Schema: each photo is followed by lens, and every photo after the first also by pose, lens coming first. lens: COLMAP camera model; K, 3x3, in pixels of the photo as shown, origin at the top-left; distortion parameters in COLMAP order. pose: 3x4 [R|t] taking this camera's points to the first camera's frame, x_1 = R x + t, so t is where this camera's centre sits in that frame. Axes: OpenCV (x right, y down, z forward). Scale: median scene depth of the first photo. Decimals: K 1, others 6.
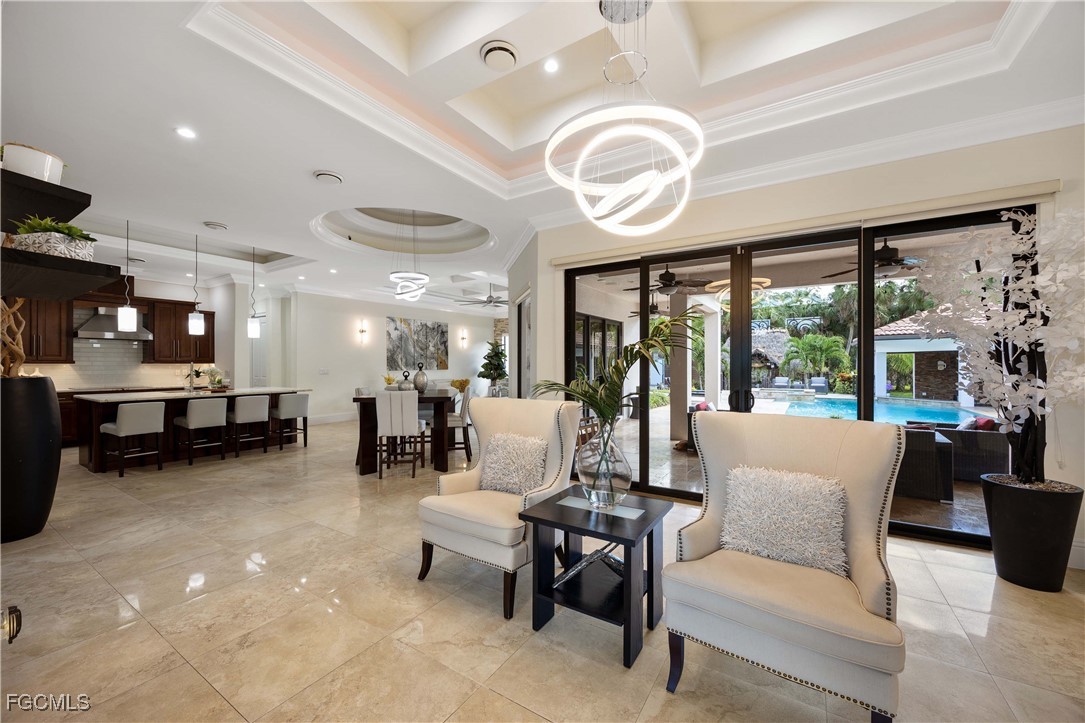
lens RADIAL K [[421.4, 0, 545.8], [0, 421.4, 365.3], [0, 0, 1]] dist [-0.004732, 0.000834]
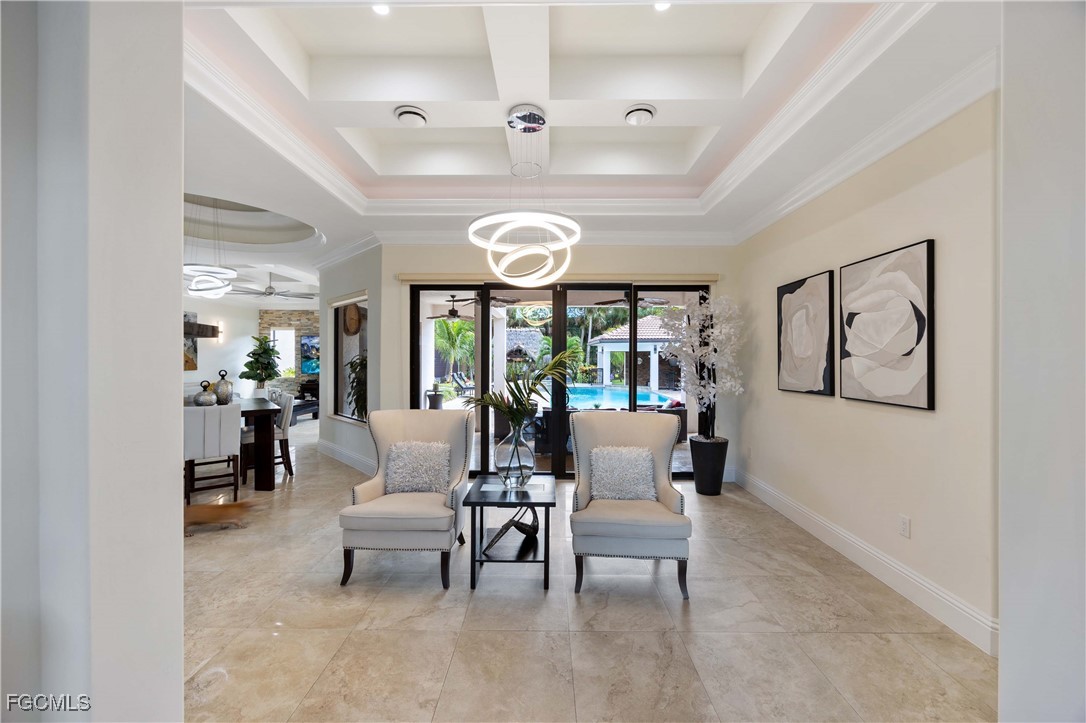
lens RADIAL K [[421.8, 0, 548.3], [0, 421.8, 358.5], [0, 0, 1]] dist [-0.004732, 0.000834]
pose [[0.847635, 0.000511, 0.530580, -0.281991], [-0.002195, 0.999994, 0.002543, -0.050241], [-0.530576, -0.003320, 0.847631, -0.127693]]
